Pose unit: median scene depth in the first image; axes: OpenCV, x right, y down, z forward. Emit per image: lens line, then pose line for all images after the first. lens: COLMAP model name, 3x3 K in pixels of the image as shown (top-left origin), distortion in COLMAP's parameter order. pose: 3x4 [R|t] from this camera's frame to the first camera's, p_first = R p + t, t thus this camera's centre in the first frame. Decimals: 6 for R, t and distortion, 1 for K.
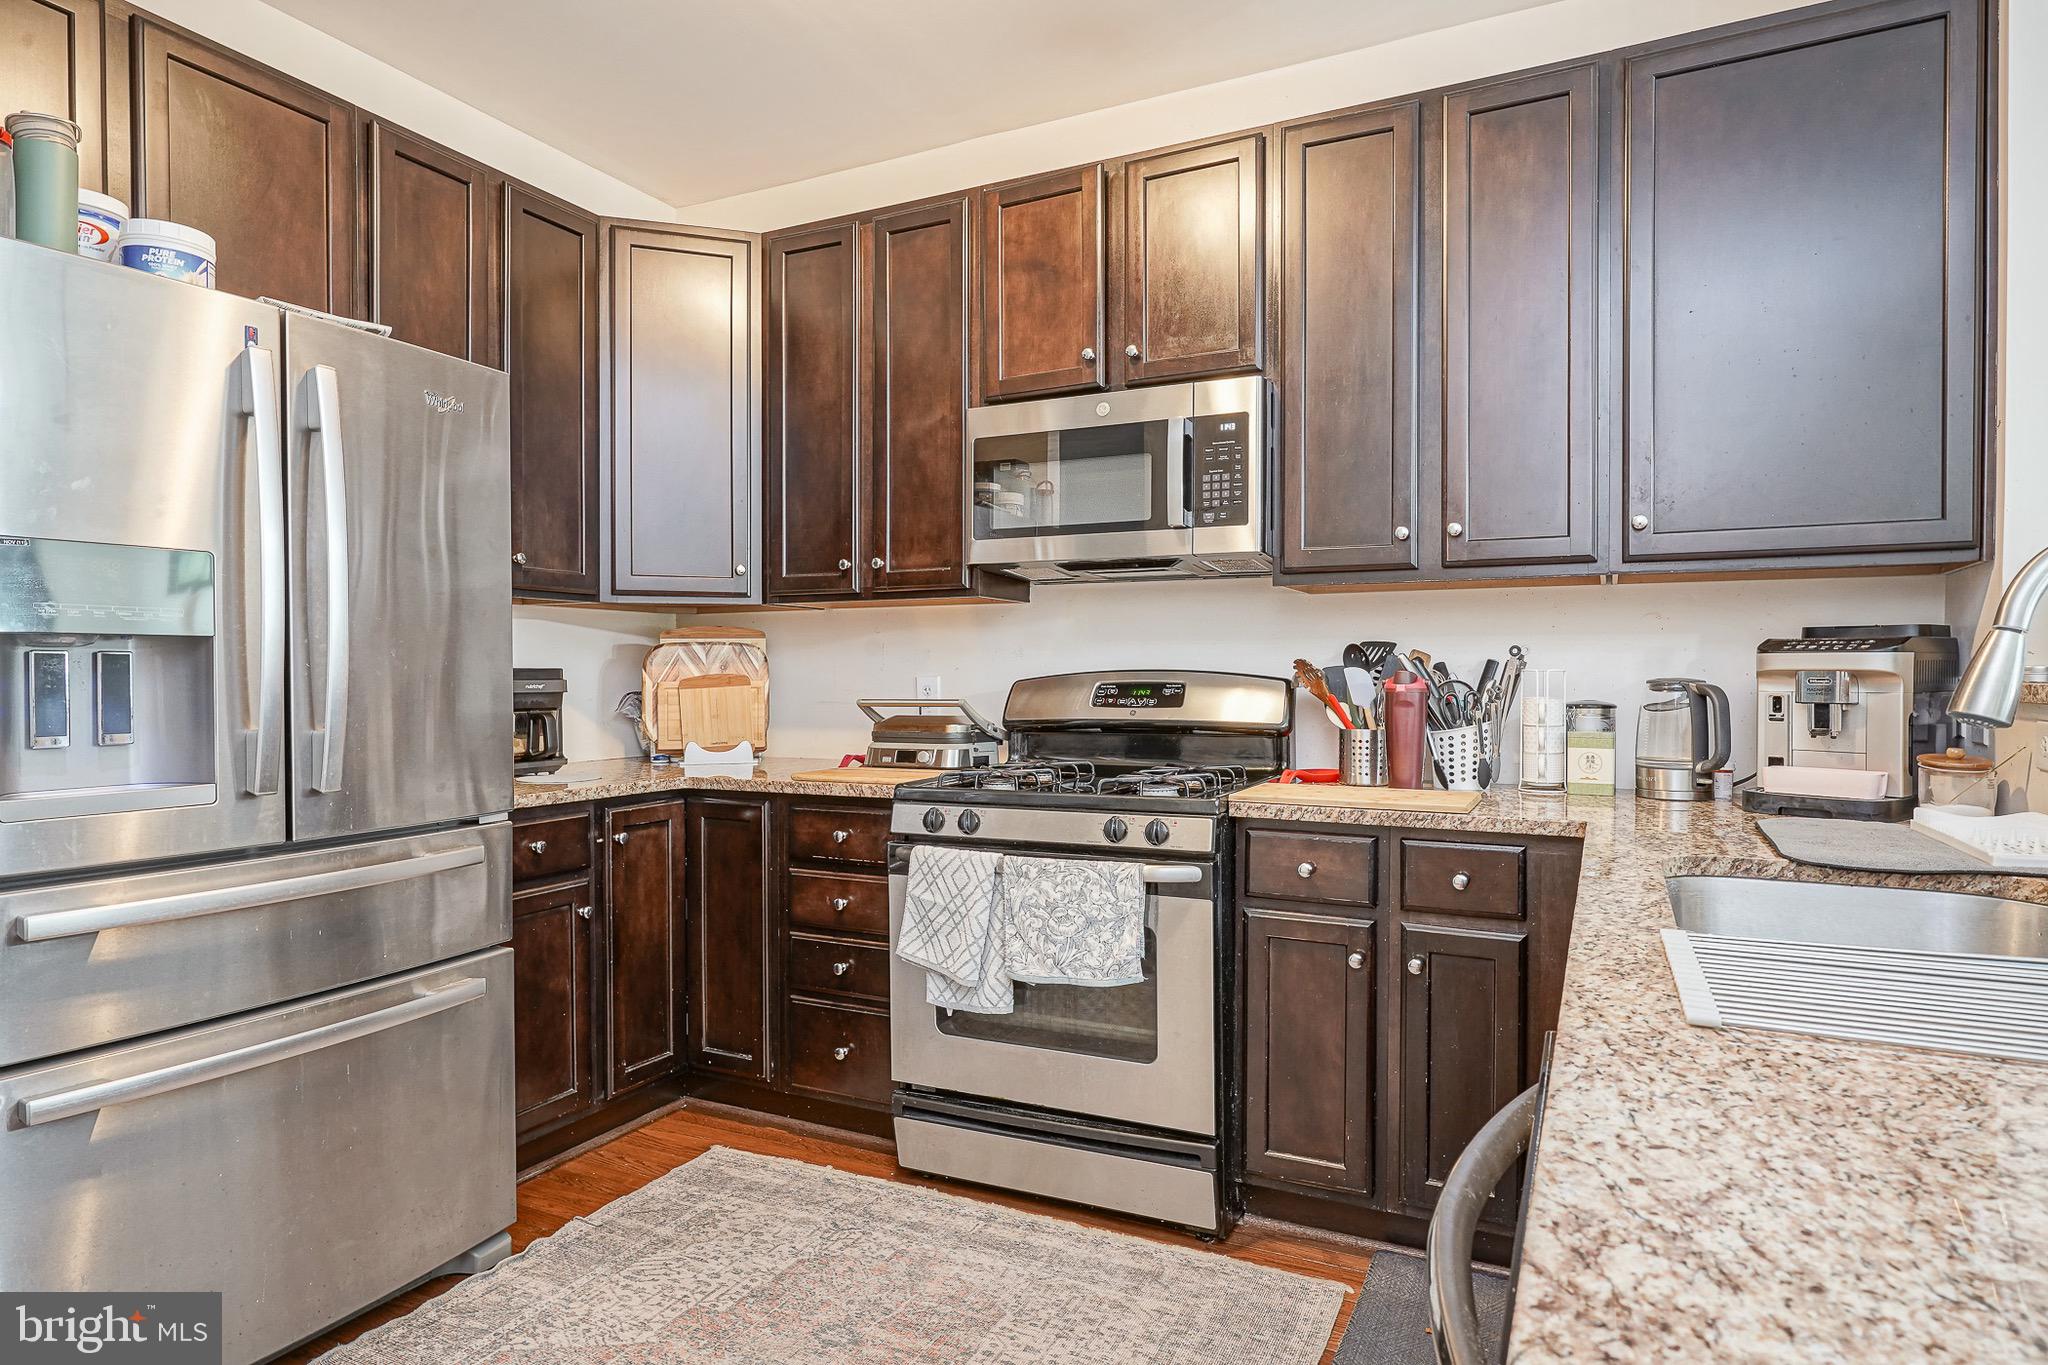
lens RADIAL K [[1157.2, 0, 1024.0], [0, 1157.2, 682.5], [0, 0, 1]] dist [-0.001339, -0.000539]
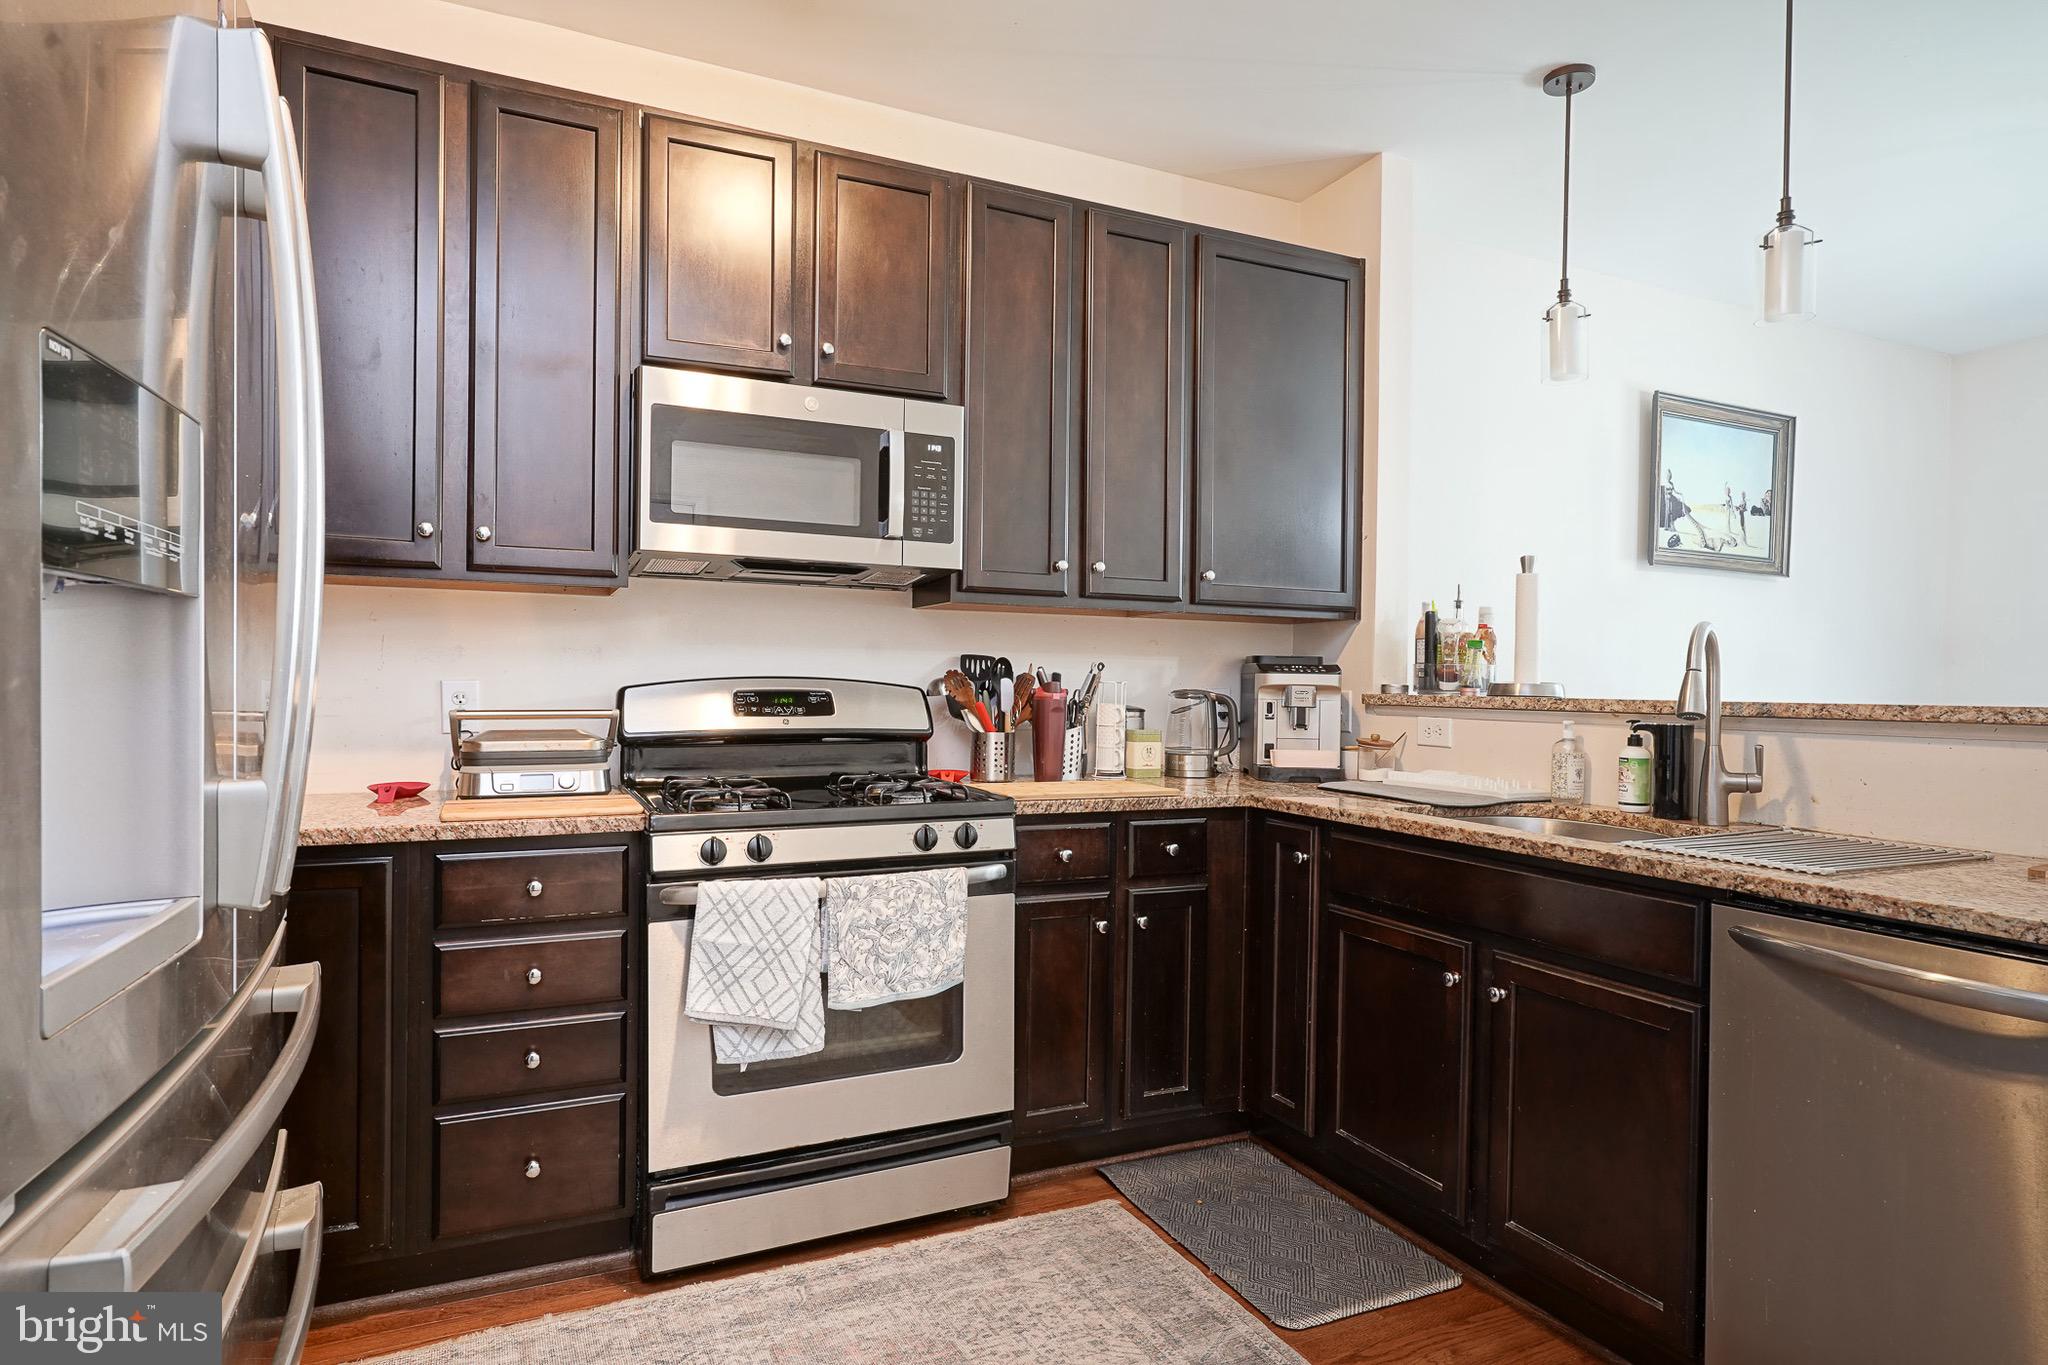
lens RADIAL K [[1157.2, 0, 1024.0], [0, 1157.2, 682.5], [0, 0, 1]] dist [-0.001339, -0.000539]
pose [[0.619221, 0.007682, 0.785179, -0.629112], [-0.009118, 0.999955, -0.002593, -0.005920], [-0.785164, -0.005554, 0.619264, 0.296484]]
